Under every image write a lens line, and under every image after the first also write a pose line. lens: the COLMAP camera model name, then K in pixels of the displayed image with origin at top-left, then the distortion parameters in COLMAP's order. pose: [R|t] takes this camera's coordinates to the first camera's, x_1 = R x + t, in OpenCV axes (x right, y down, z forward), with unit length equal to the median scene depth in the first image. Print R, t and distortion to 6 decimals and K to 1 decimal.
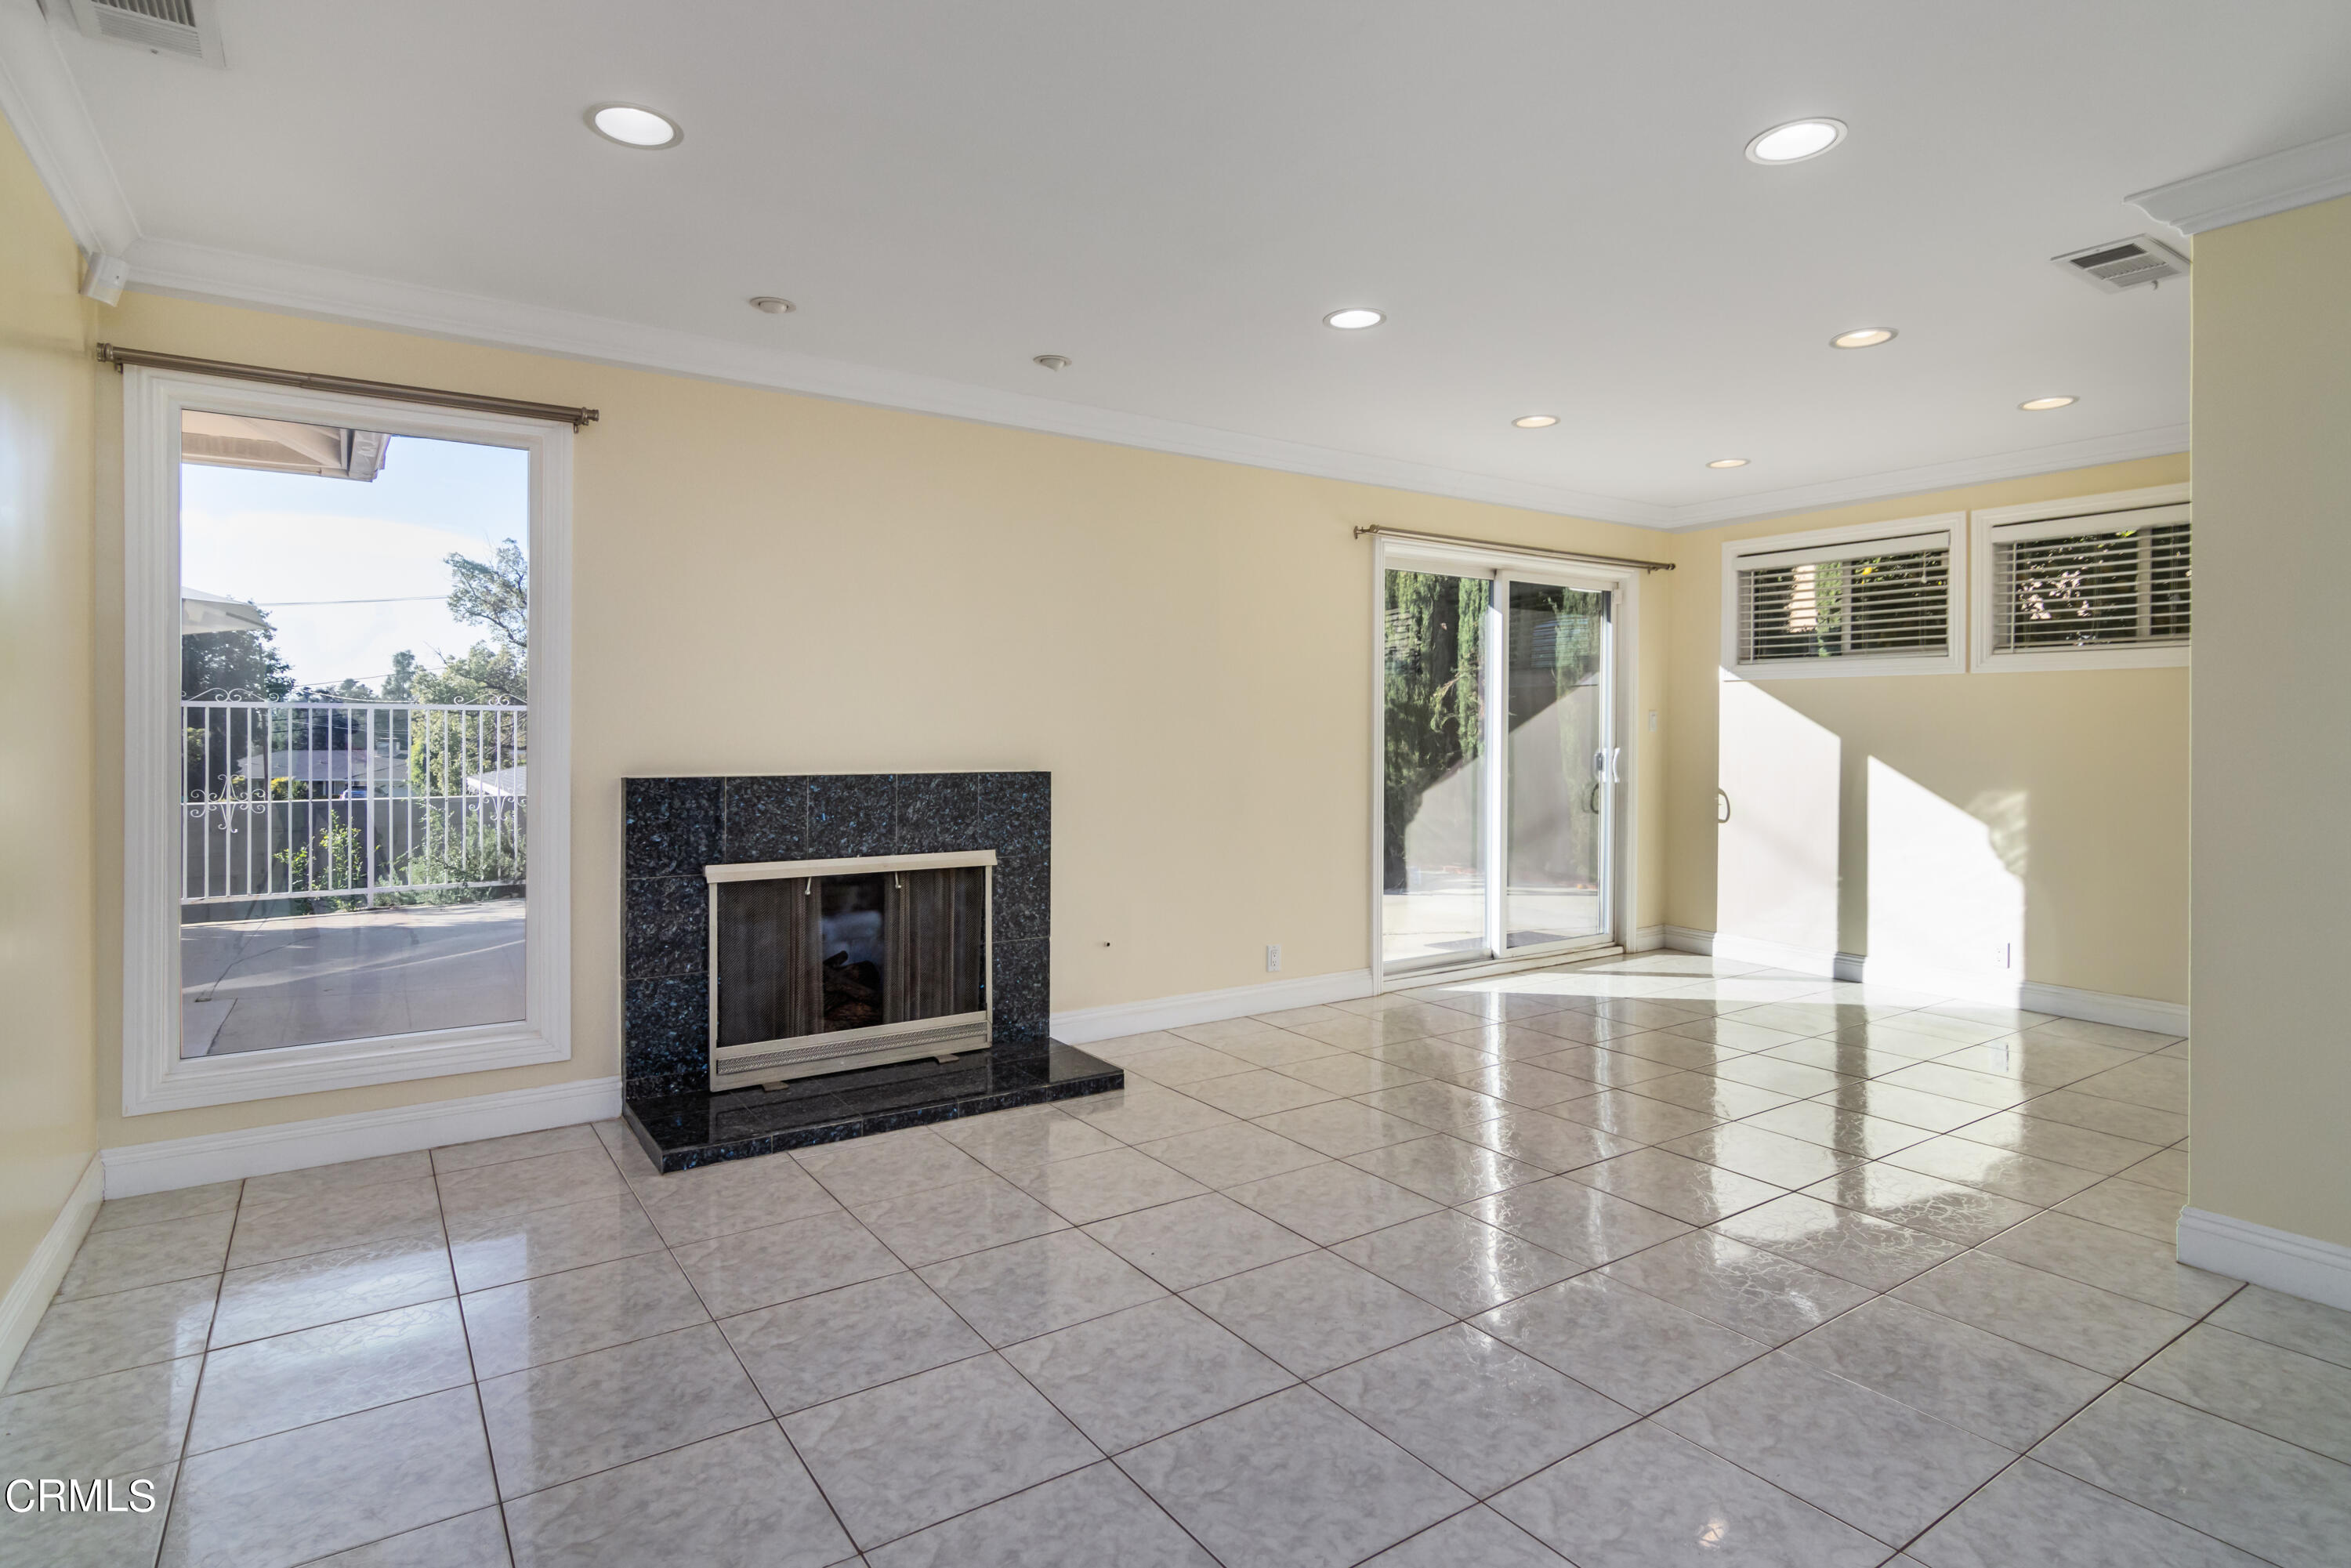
lens RADIAL K [[1225.4, 0, 1171.5], [0, 1225.4, 740.9], [0, 0, 1]] dist [0.002285, 0.001548]
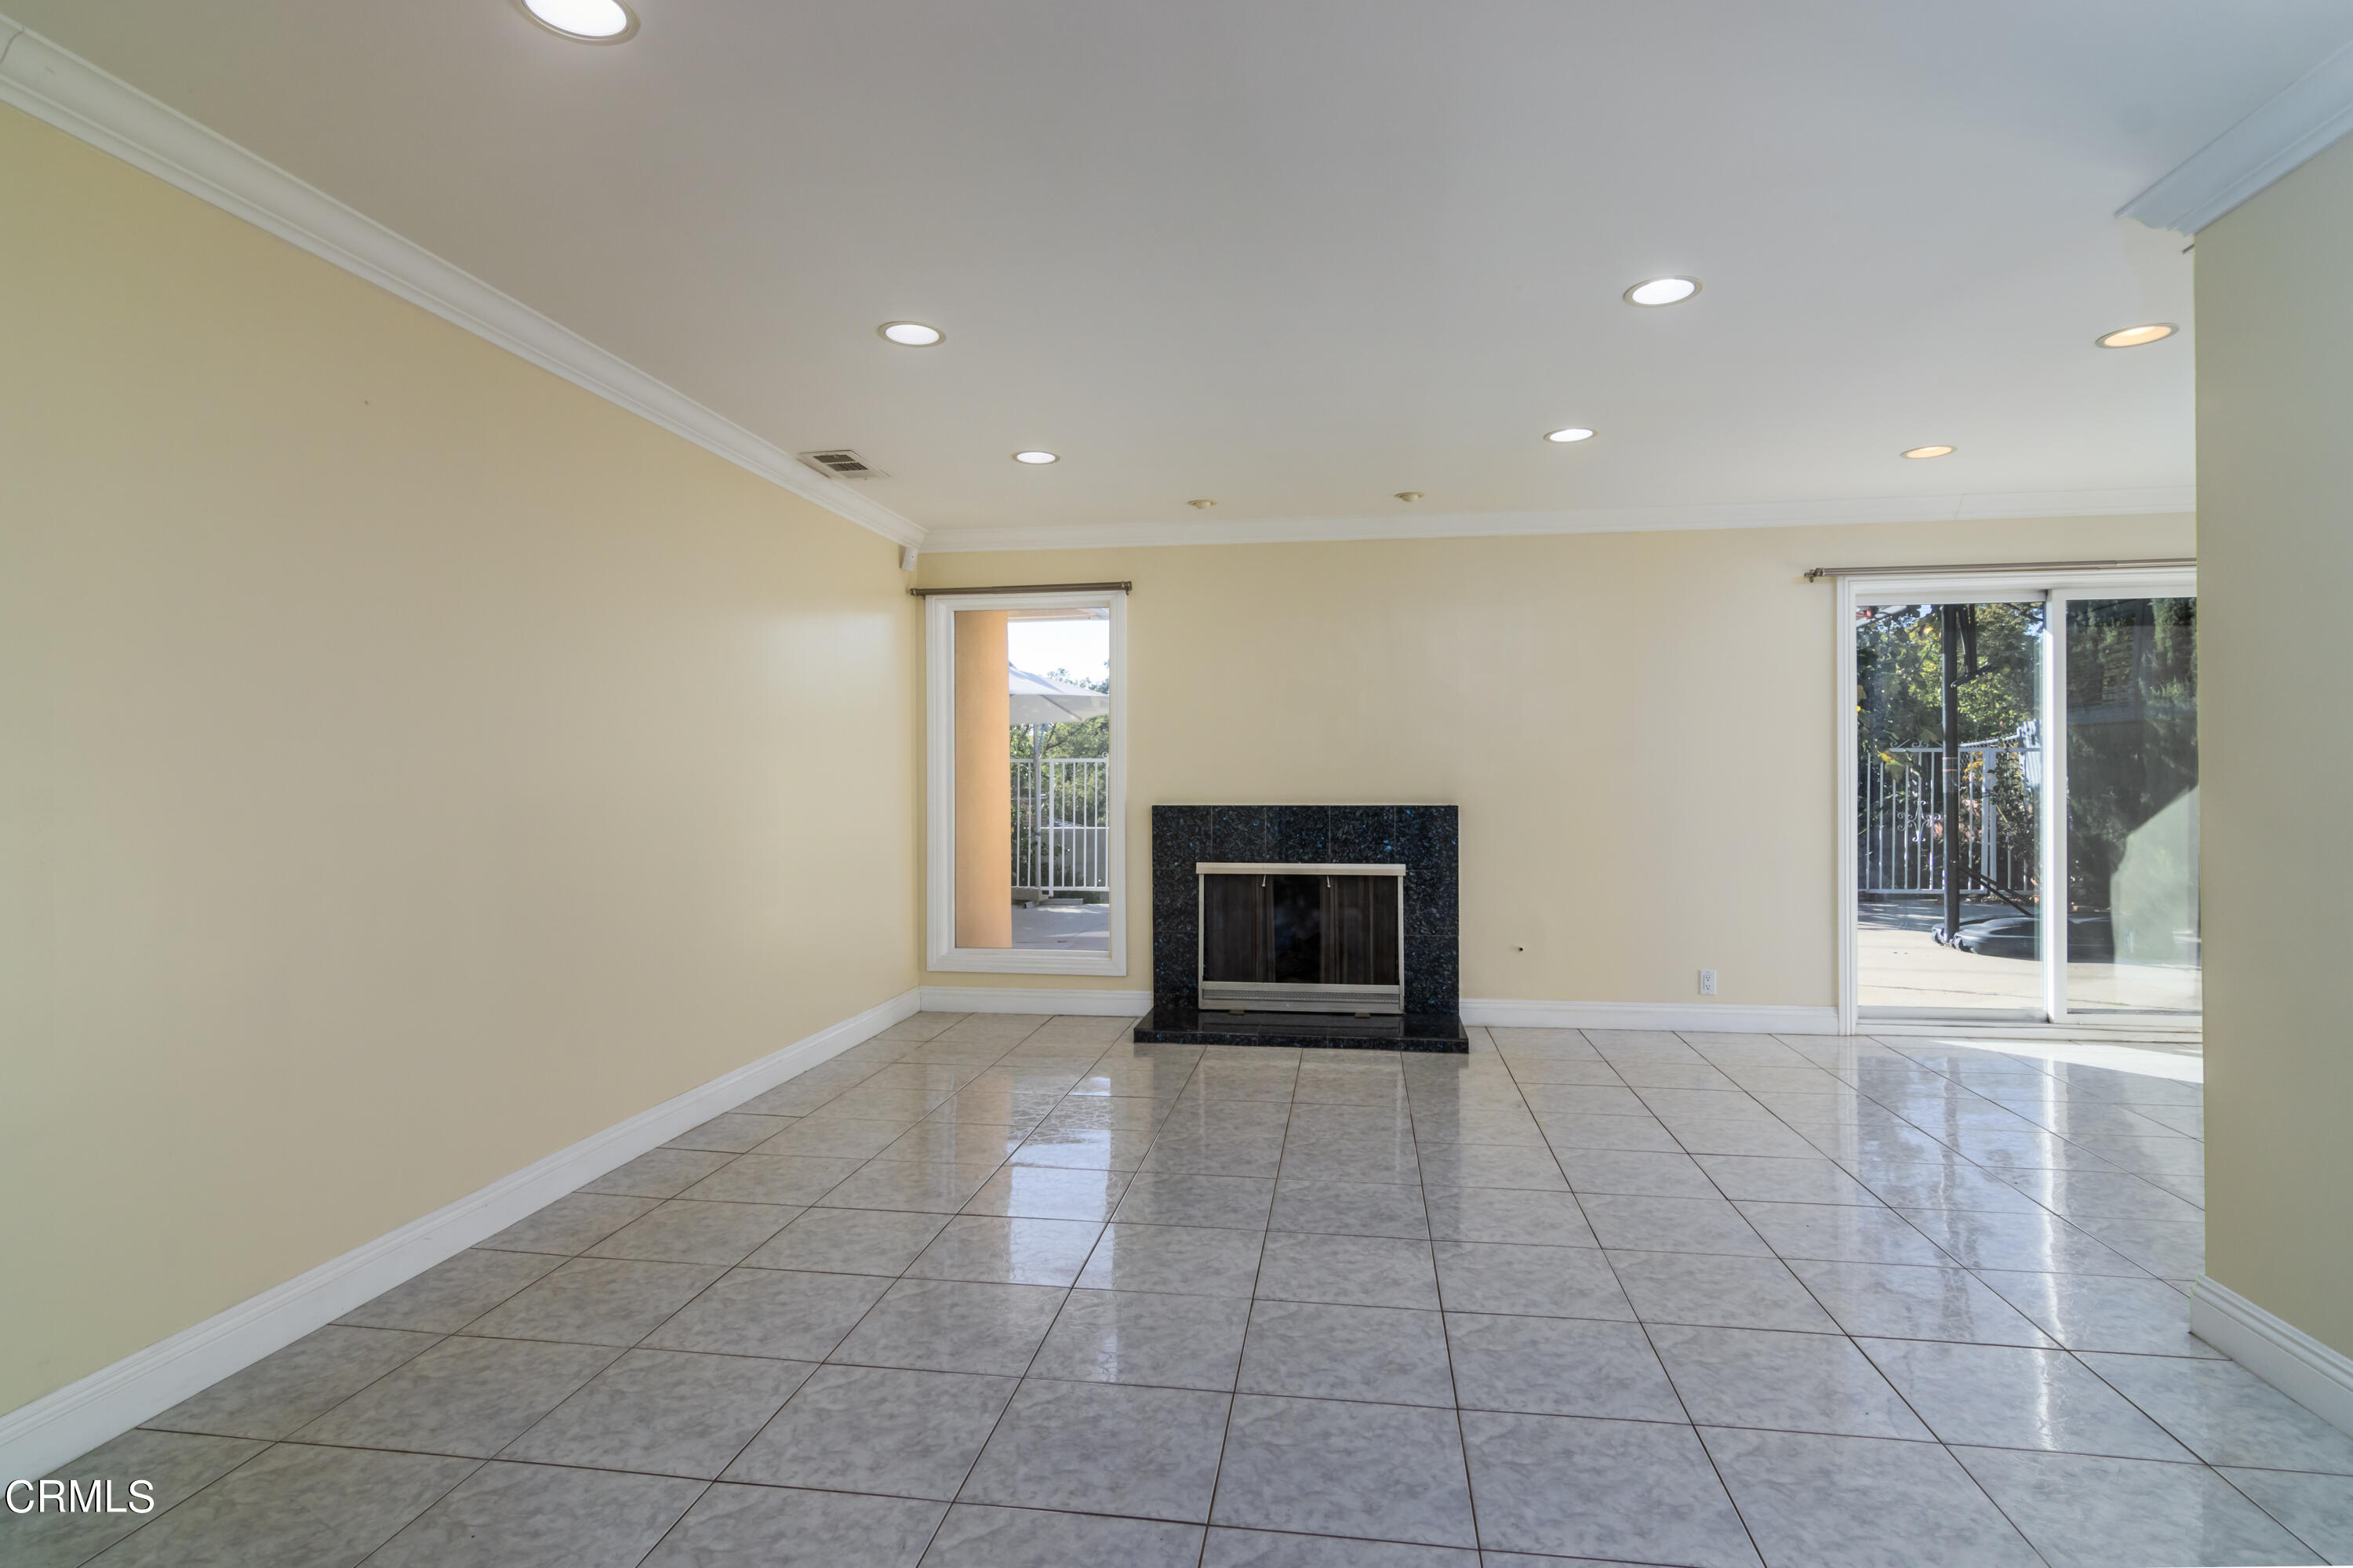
lens RADIAL K [[1226.5, 0, 1237.0], [0, 1226.5, 773.3], [0, 0, 1]] dist [0.002285, 0.001548]
pose [[0.736281, -0.004893, -0.676659, 0.619374], [0.002944, 0.999988, -0.004027, -0.004207], [0.676670, 0.000973, 0.736286, -0.094133]]
